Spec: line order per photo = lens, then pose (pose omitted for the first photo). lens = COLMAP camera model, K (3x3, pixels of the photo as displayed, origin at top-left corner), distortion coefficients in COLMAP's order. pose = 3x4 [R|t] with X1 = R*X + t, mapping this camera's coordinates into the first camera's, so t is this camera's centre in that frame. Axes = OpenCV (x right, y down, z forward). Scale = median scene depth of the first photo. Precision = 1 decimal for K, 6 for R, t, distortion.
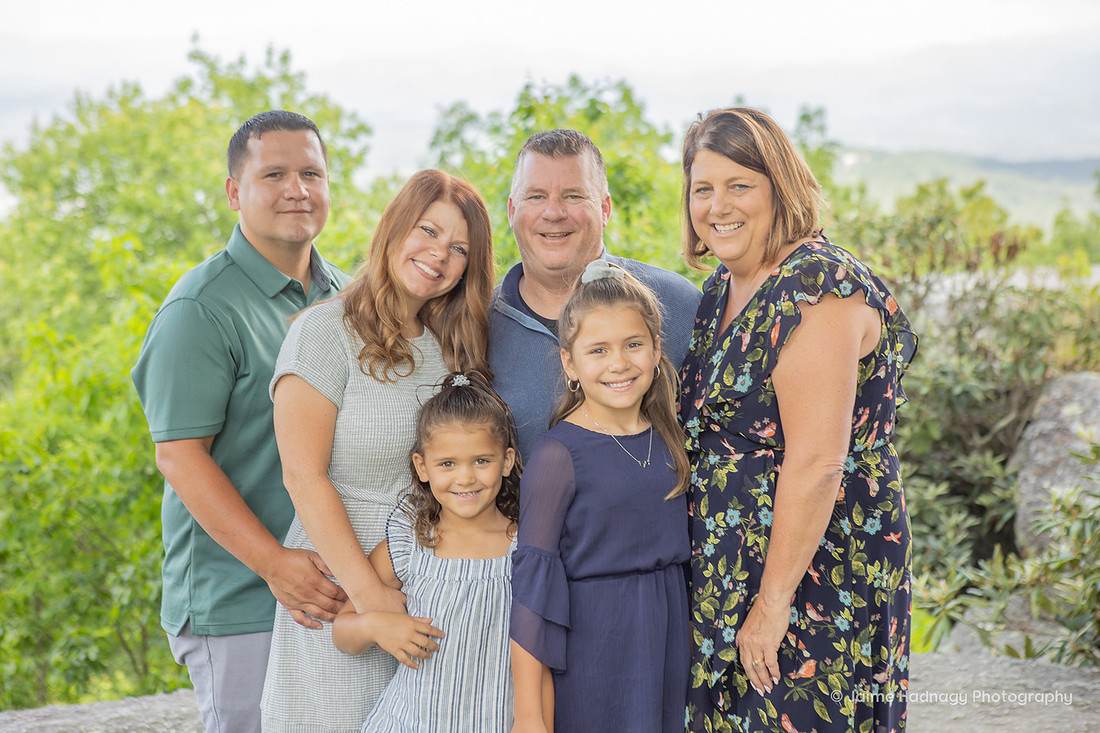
lens RADIAL K [[2106.8, 0, 556.3], [0, 2106.8, 368.4], [0, 0, 1]] dist [0.115689, 0.000000]
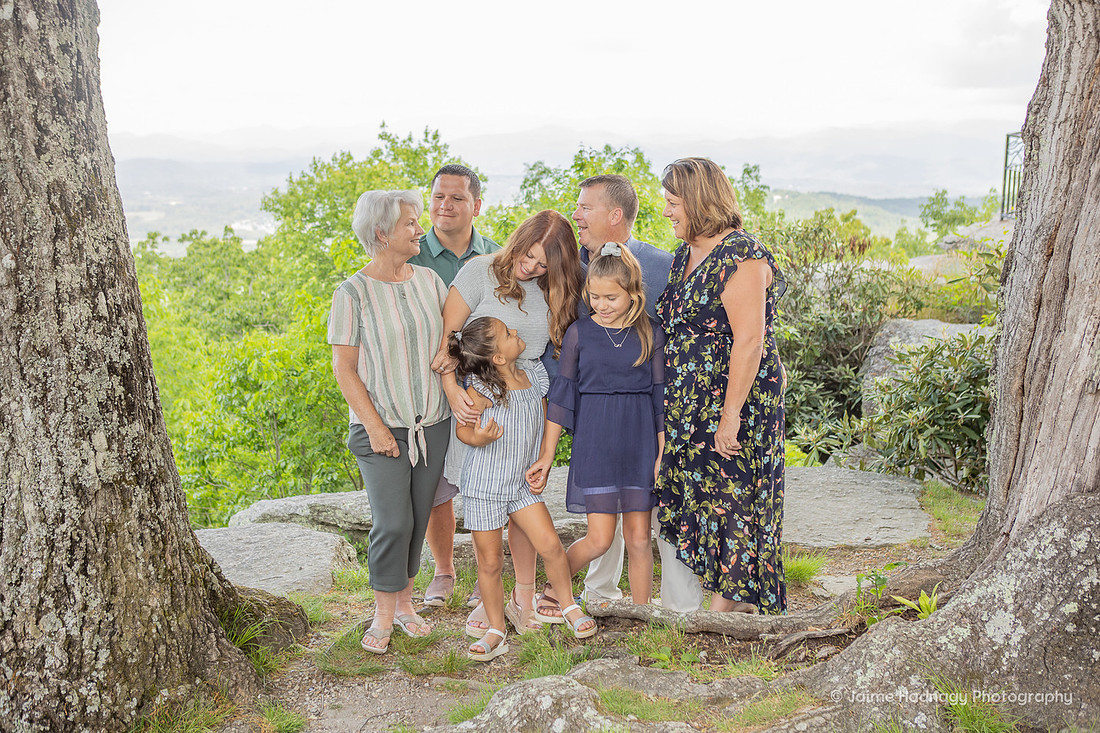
lens RADIAL K [[1262.3, 0, 539.7], [0, 1262.3, 391.2], [0, 0, 1]] dist [-0.098079, 0.000000]
pose [[0.998984, 0.003826, -0.044894, -0.001091], [-0.001354, 0.998487, 0.054970, 0.005234], [0.045036, -0.054854, 0.997478, -0.035359]]
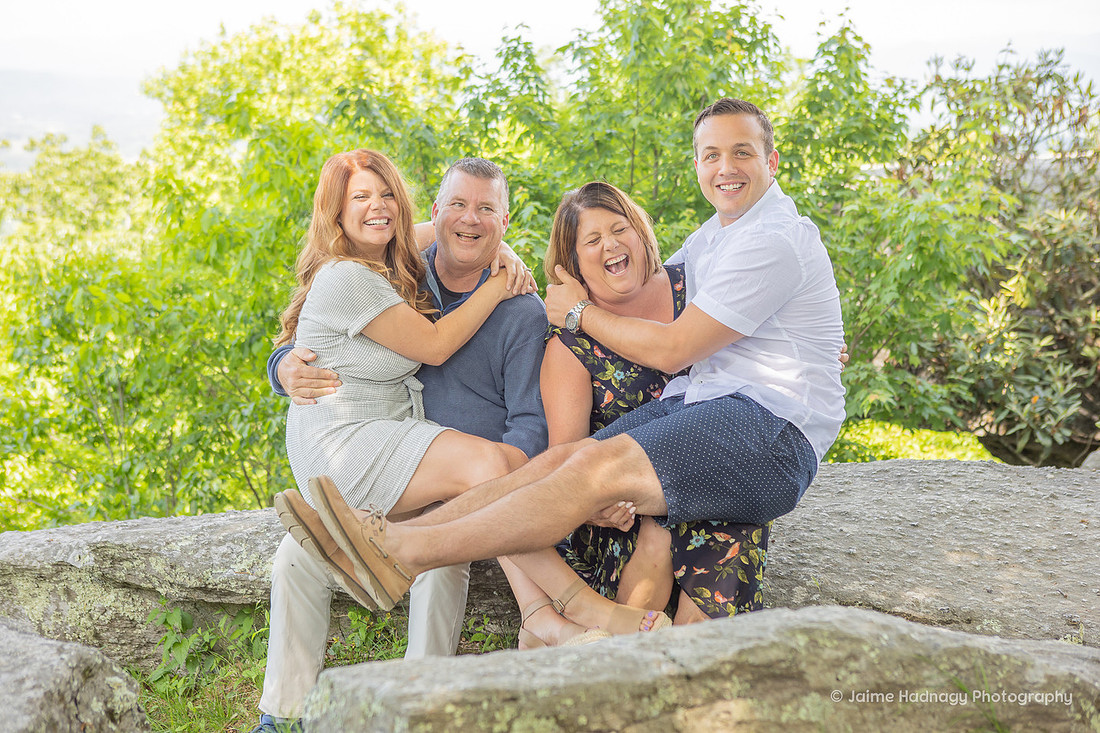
lens RADIAL K [[1811.0, 0, 551.6], [0, 1811.0, 365.9], [0, 0, 1]] dist [0.015693, 0.000000]
pose [[0.999044, 0.014499, -0.041247, -0.018837], [-0.012321, 0.998541, 0.052576, 0.026311], [0.041949, -0.052018, 0.997765, 0.125530]]
